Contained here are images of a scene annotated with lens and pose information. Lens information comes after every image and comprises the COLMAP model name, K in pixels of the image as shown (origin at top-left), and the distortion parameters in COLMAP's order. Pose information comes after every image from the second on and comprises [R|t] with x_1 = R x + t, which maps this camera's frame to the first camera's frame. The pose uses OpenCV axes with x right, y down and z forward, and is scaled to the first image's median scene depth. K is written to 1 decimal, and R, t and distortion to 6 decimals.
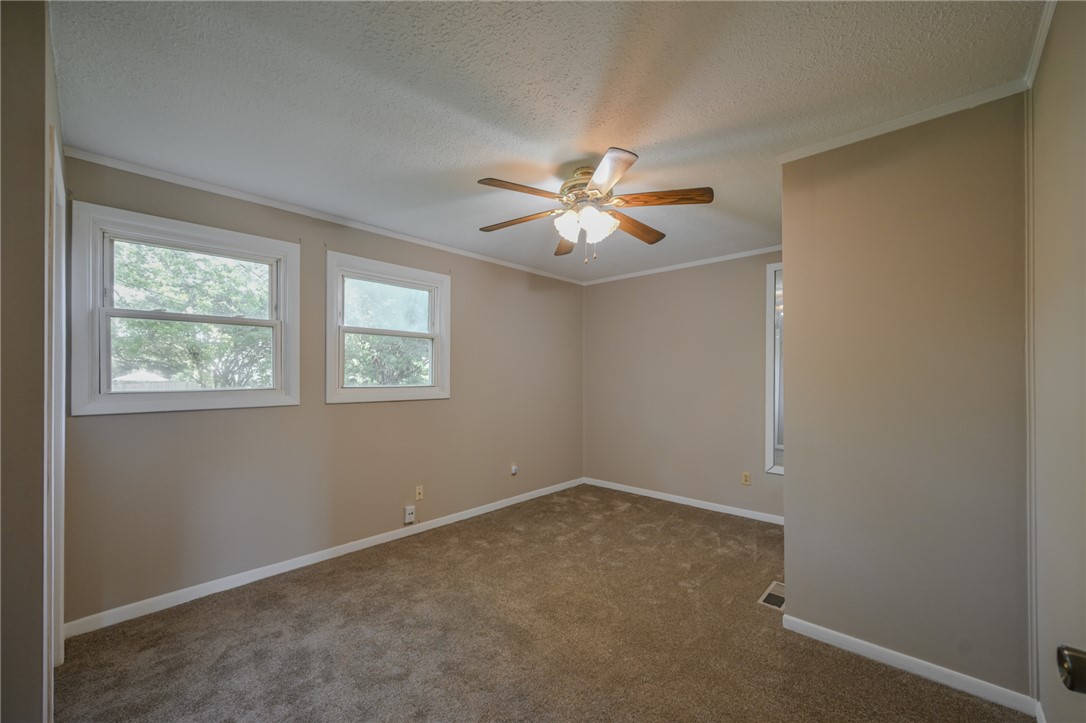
lens RADIAL K [[431.8, 0, 541.9], [0, 431.8, 369.1], [0, 0, 1]] dist [0.002317, 0.000571]
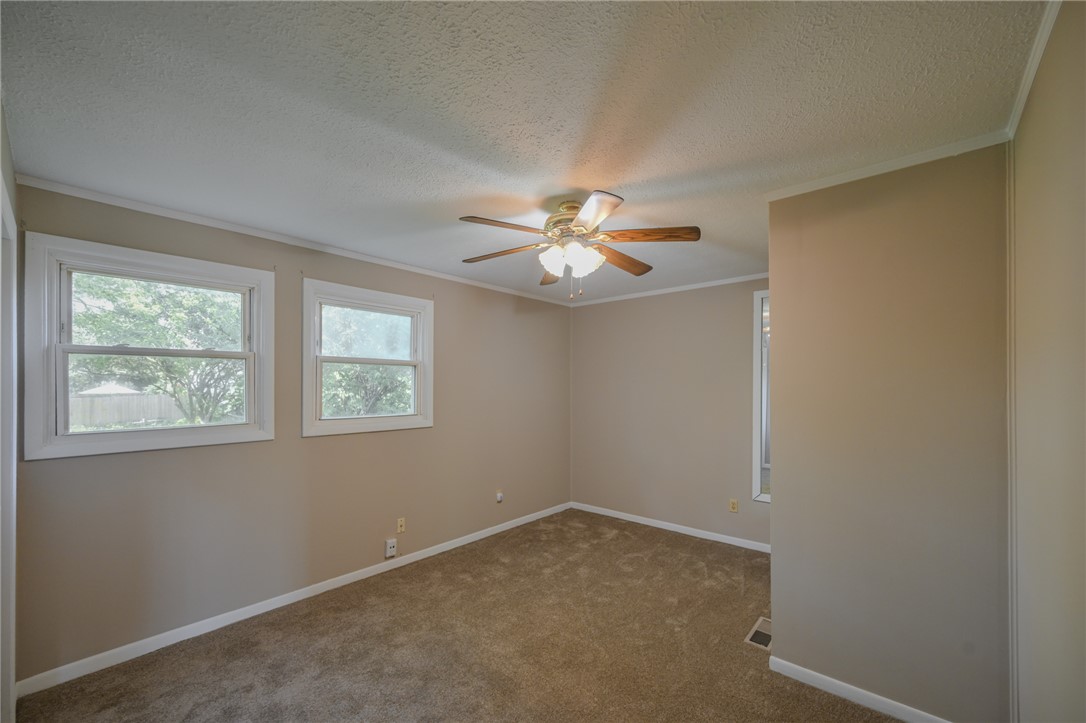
lens RADIAL K [[431.8, 0, 546.3], [0, 431.8, 354.3], [0, 0, 1]] dist [0.002317, 0.000571]
pose [[0.999529, 0.000125, 0.030672, 0.014991], [-0.000150, 1.000000, 0.000789, -0.118008], [-0.030672, -0.000793, 0.999529, 0.024964]]
